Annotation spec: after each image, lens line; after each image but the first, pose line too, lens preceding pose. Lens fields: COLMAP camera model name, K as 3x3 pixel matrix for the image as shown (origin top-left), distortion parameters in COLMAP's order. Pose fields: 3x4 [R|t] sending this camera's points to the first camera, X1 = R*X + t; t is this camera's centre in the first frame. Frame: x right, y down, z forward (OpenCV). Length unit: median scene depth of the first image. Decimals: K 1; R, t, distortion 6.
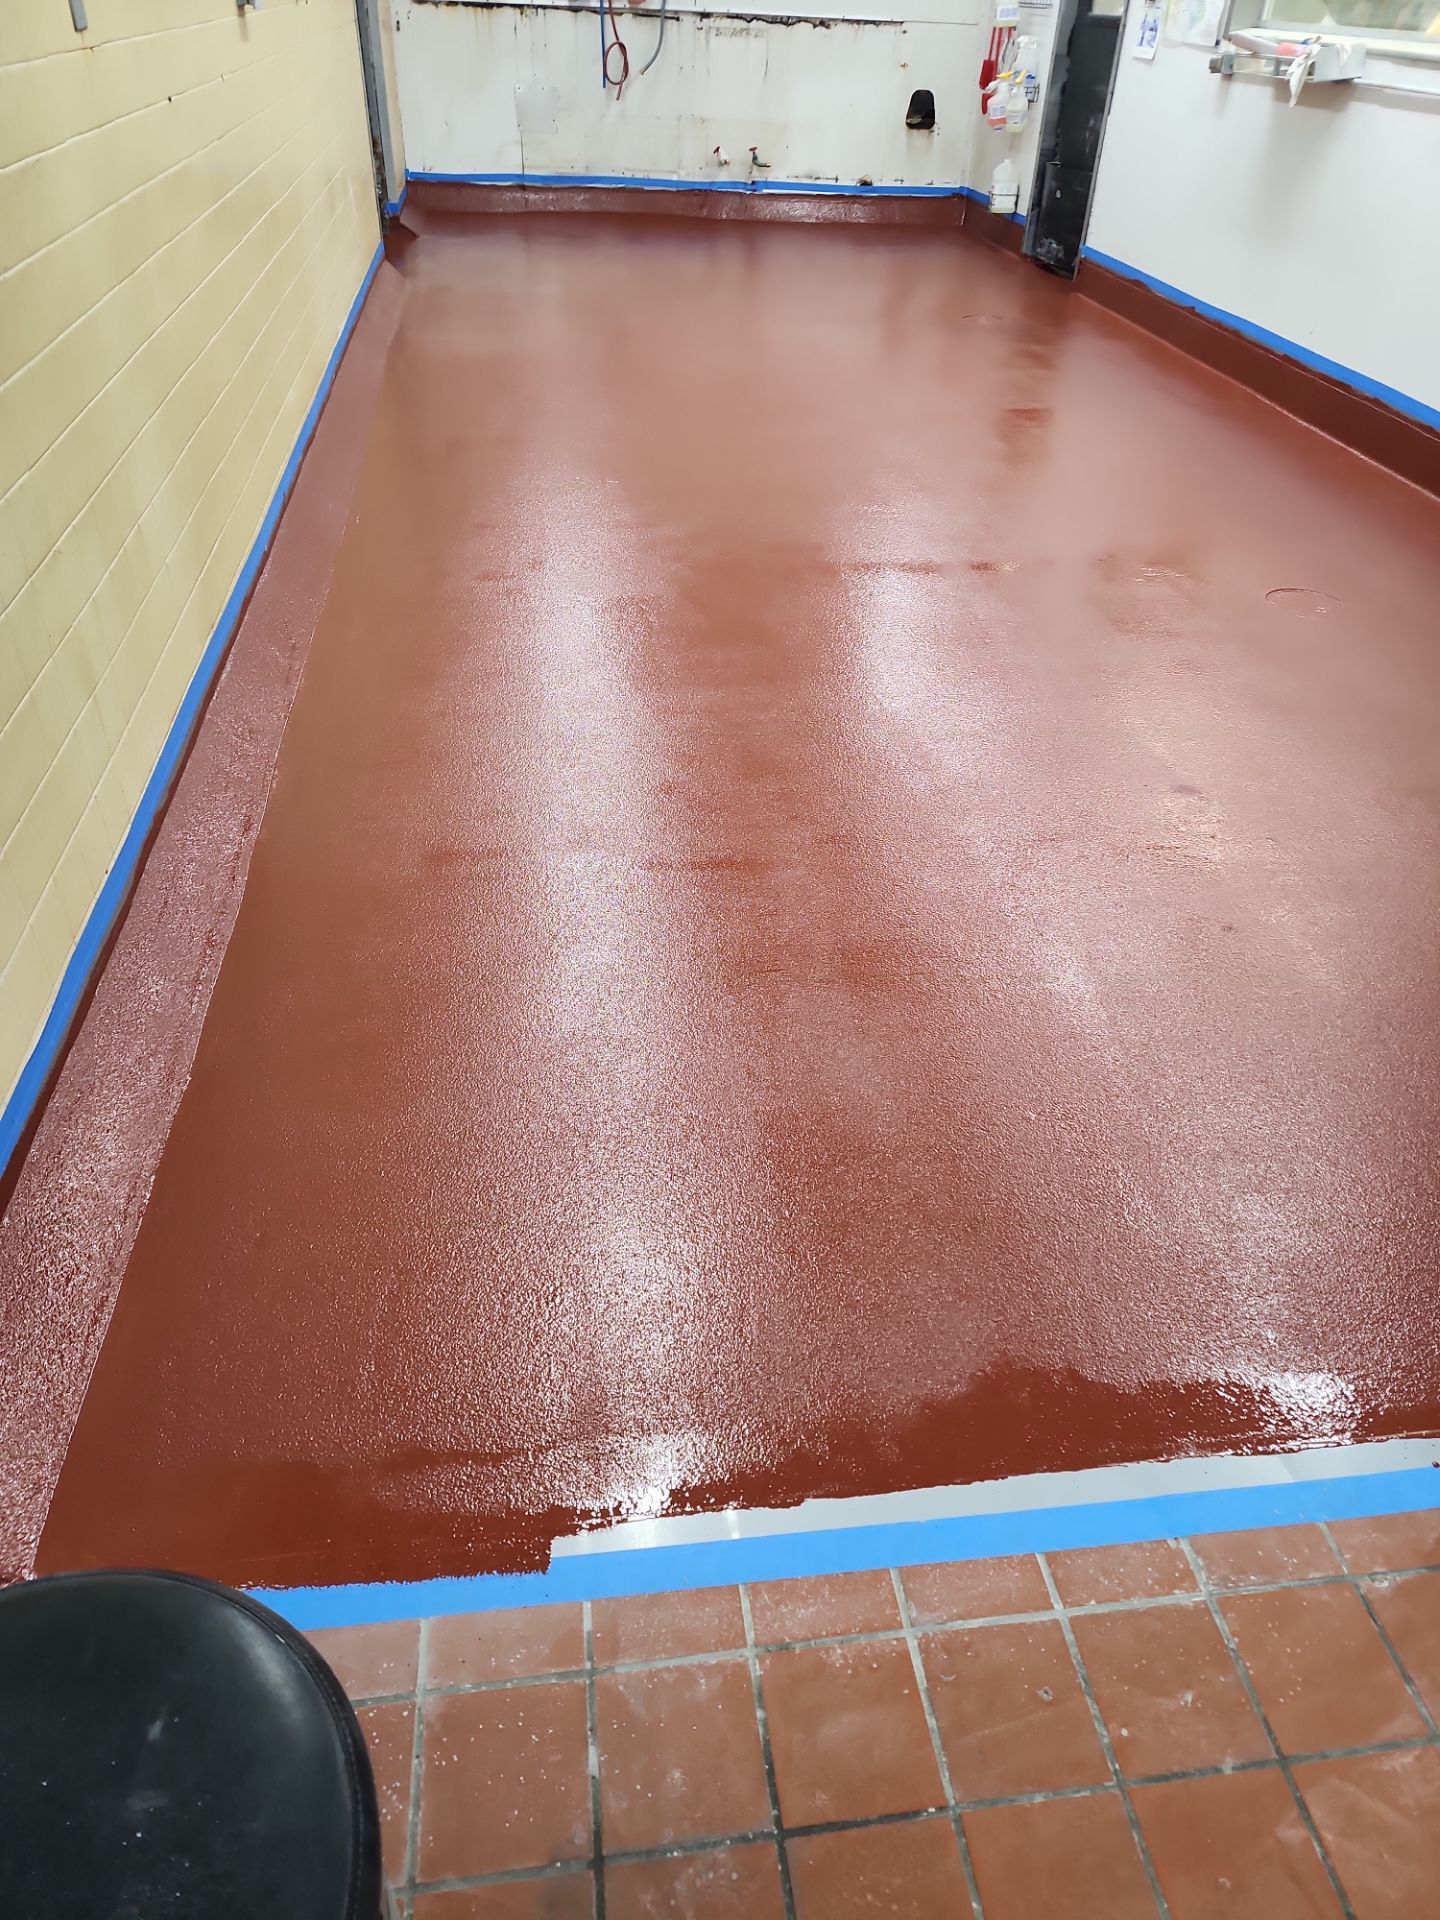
lens RADIAL K [[1296.4, 0, 720.0], [0, 1296.4, 960.0], [0, 0, 1]] dist [0.009386, 0.002365]
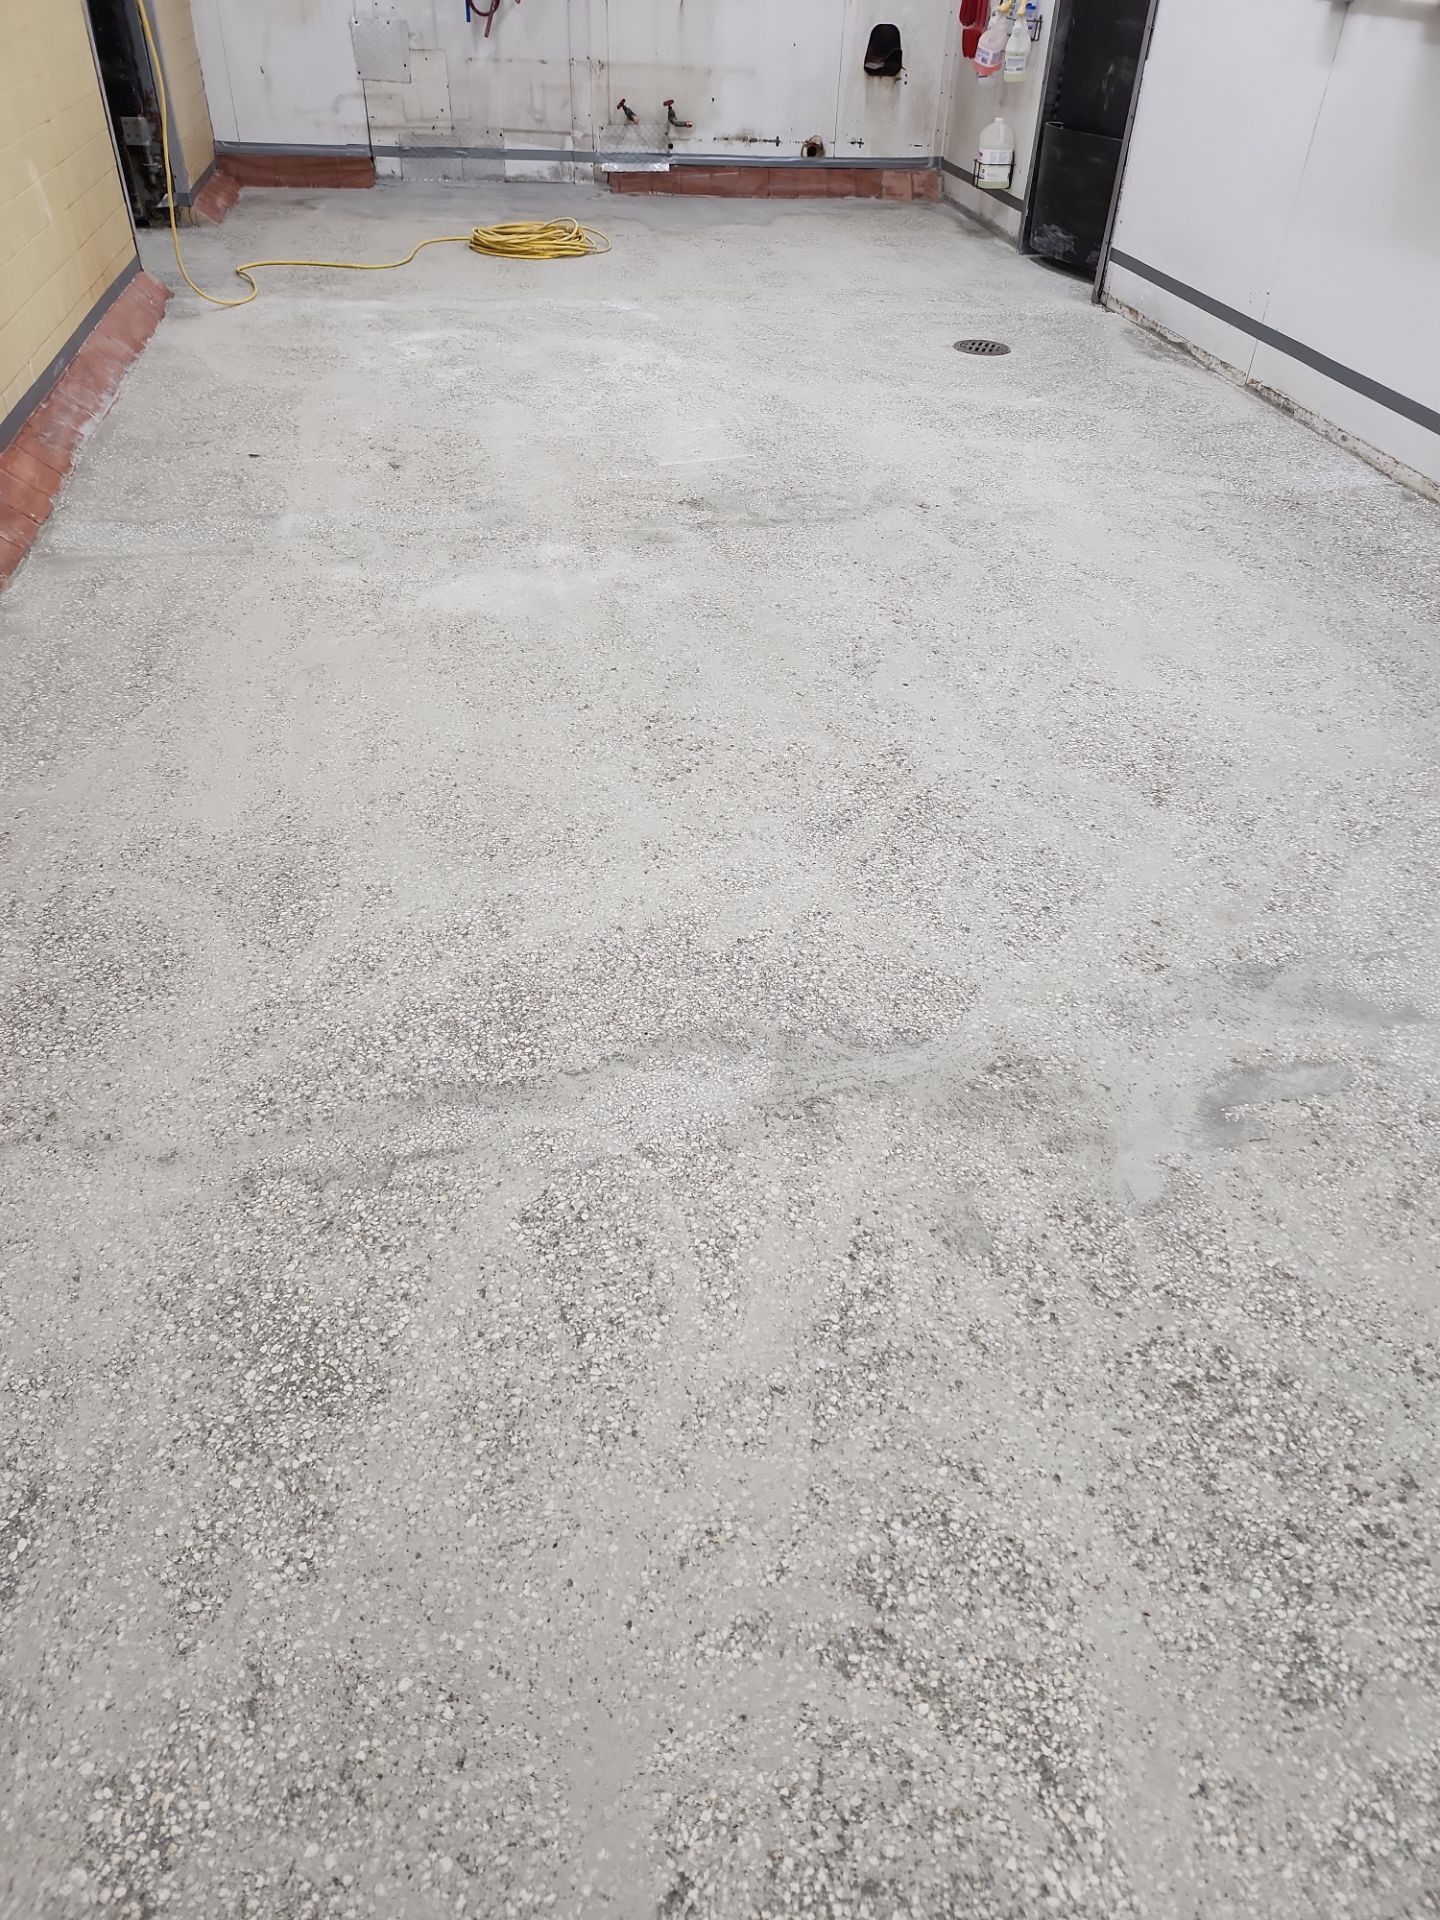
lens RADIAL K [[1307.3, 0, 739.3], [0, 1307.3, 965.8], [0, 0, 1]] dist [0.089163, -0.076120]
pose [[0.998560, -0.032256, 0.042856, 0.017208], [0.031227, 0.999213, 0.024460, -0.134598], [-0.043612, -0.023087, 0.998782, 0.200560]]
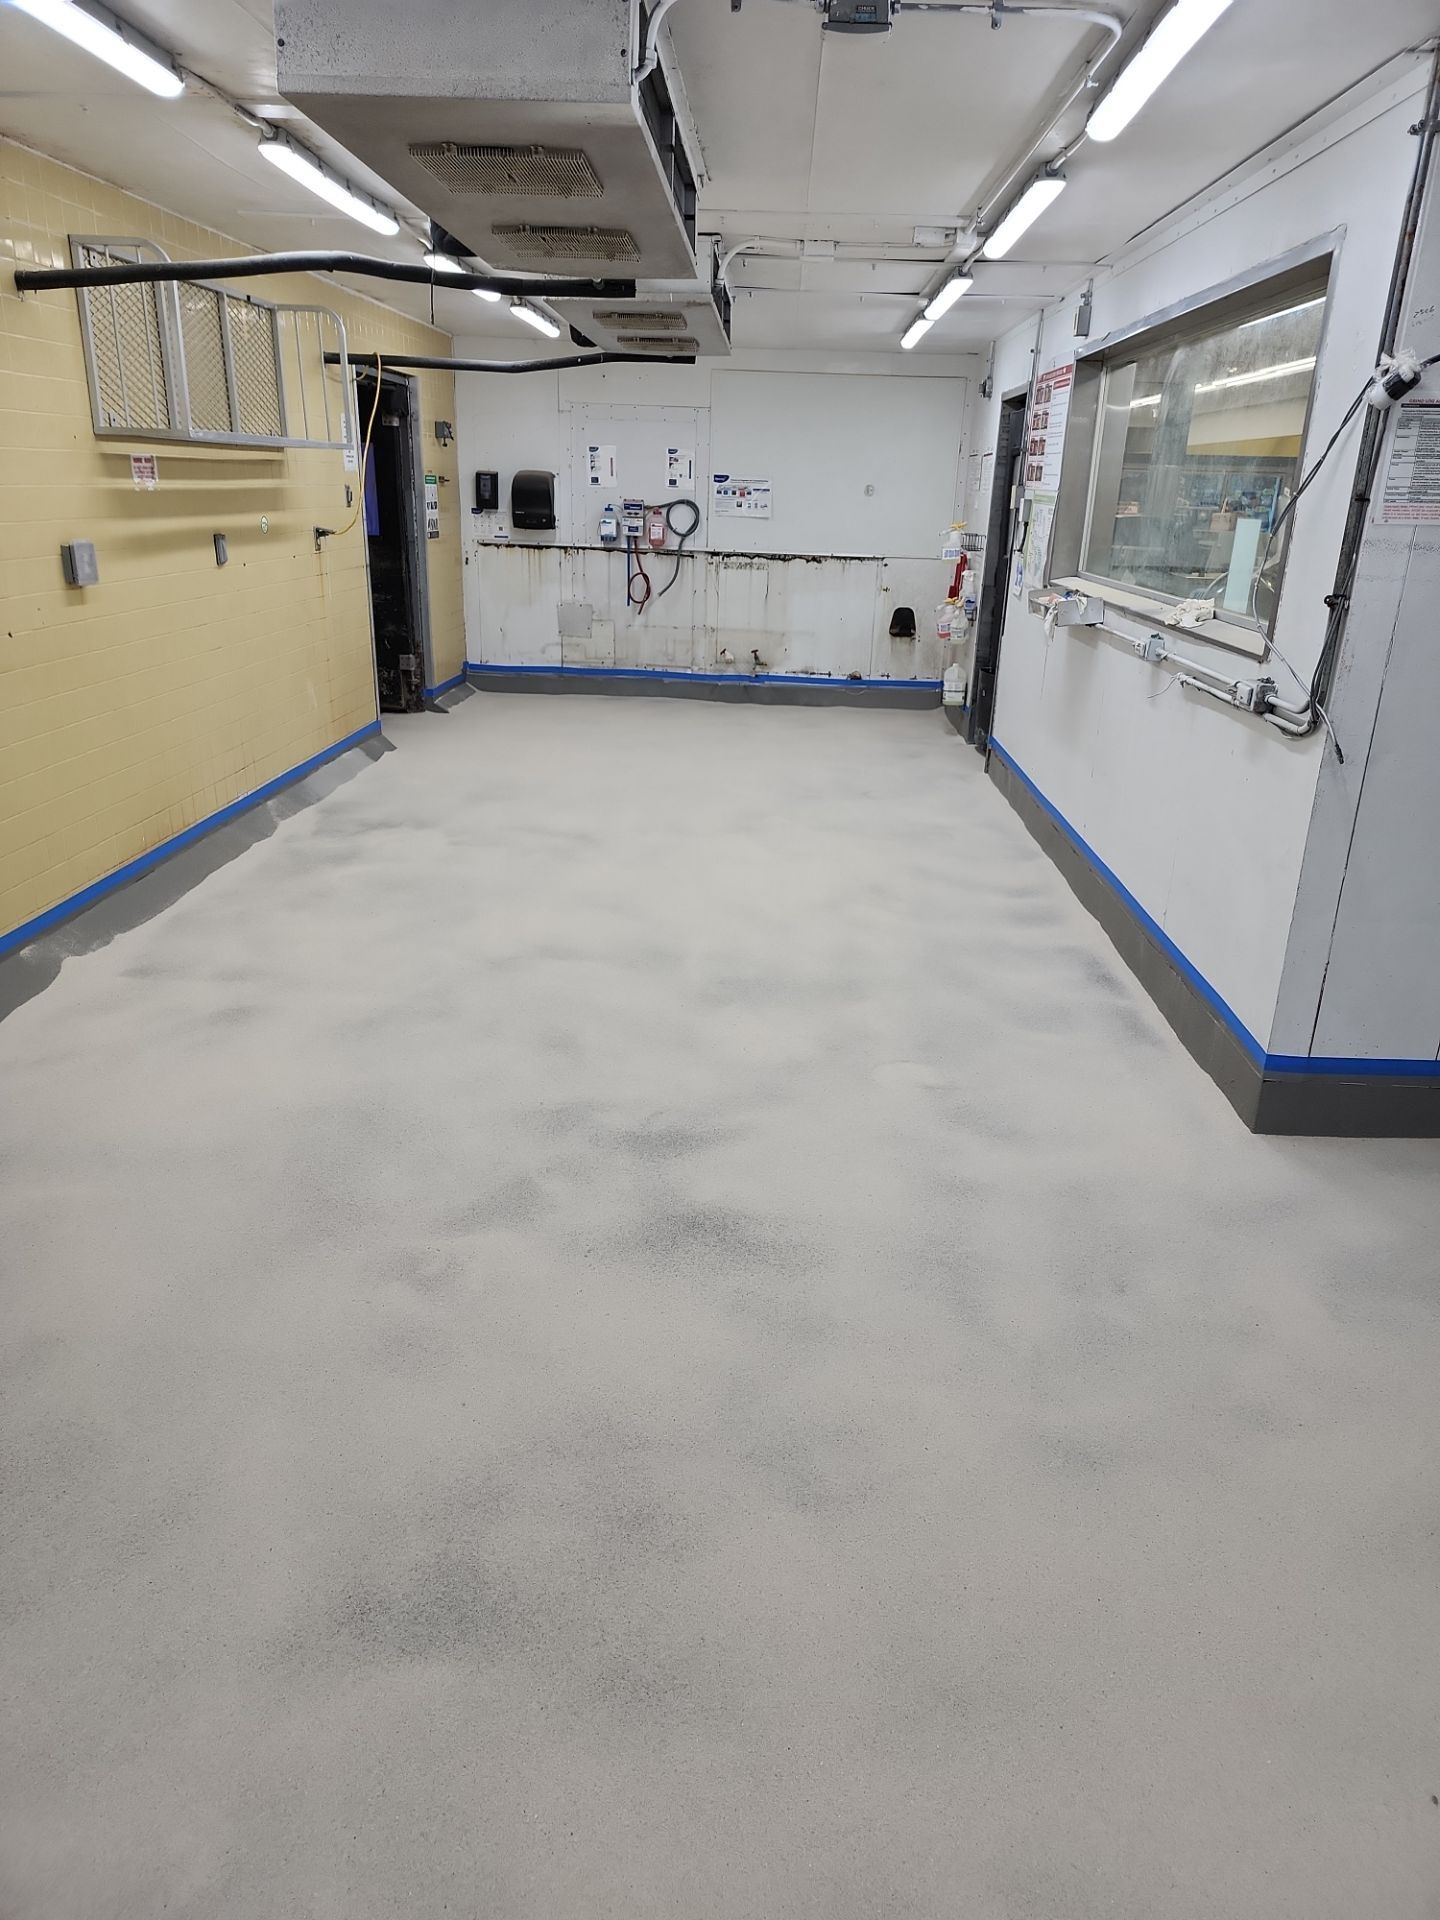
lens RADIAL K [[1286.1, 0, 734.1], [0, 1286.1, 955.2], [0, 0, 1]] dist [0.078371, -0.070584]
pose [[0.987256, 0.047265, -0.151957, 0.203614], [-0.090868, 0.951335, -0.294456, -0.020344], [0.130645, 0.304512, 0.943506, -0.014585]]
